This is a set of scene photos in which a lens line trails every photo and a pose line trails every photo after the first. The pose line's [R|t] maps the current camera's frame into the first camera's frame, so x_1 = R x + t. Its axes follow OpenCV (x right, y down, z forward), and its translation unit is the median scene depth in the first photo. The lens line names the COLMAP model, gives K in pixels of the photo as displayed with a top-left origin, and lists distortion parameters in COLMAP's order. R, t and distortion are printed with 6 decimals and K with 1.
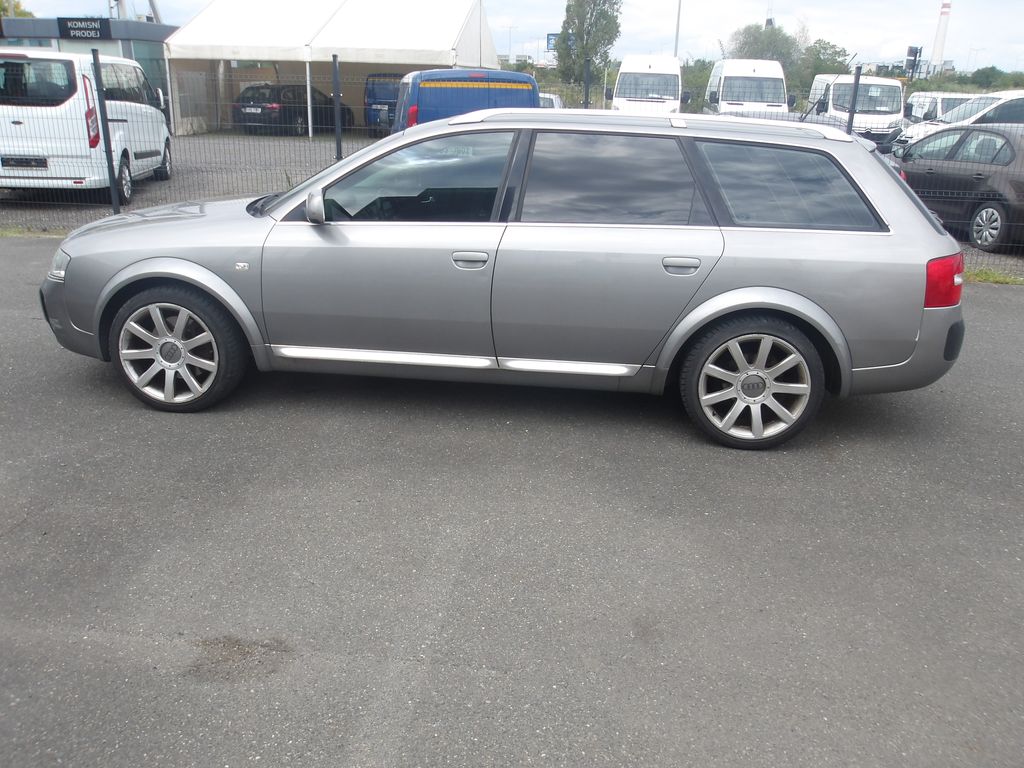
lens RADIAL K [[880.5, 0, 512.0], [0, 880.5, 384.0], [0, 0, 1]] dist [-0.011671, 0.011195]
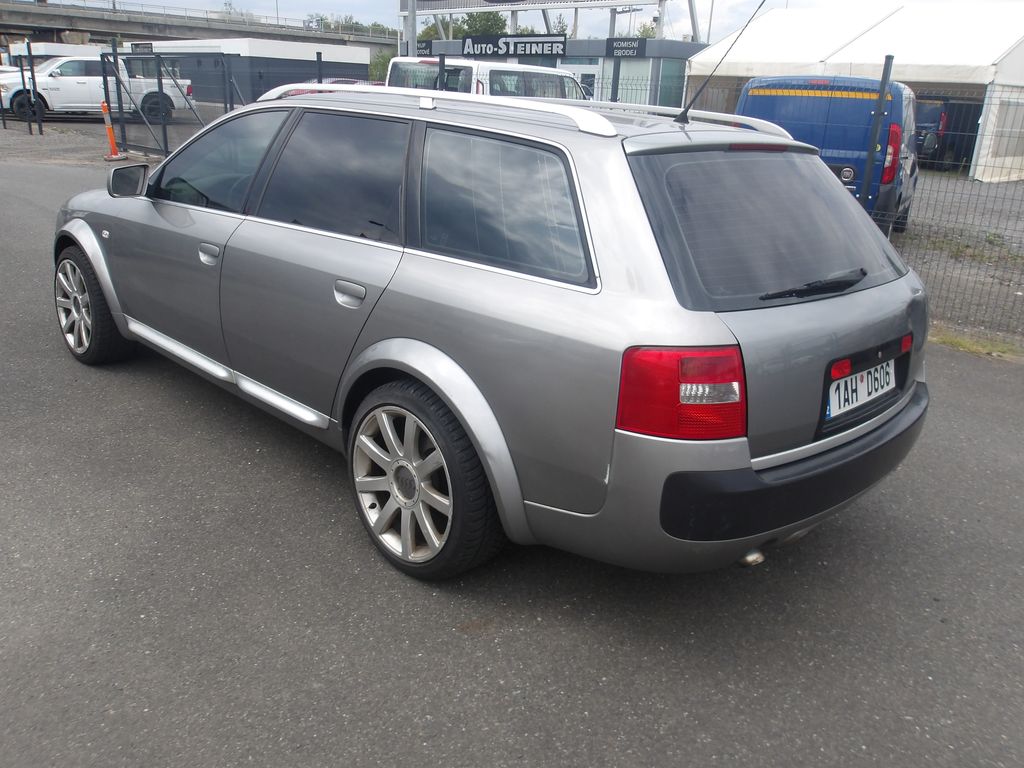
lens RADIAL K [[880.5, 0, 512.0], [0, 880.5, 384.0], [0, 0, 1]] dist [-0.011671, 0.011195]
pose [[0.773241, 0.209866, -0.598377, 0.704048], [-0.226813, 0.972751, 0.048073, -0.118789], [0.592161, 0.098548, 0.799771, 0.479916]]
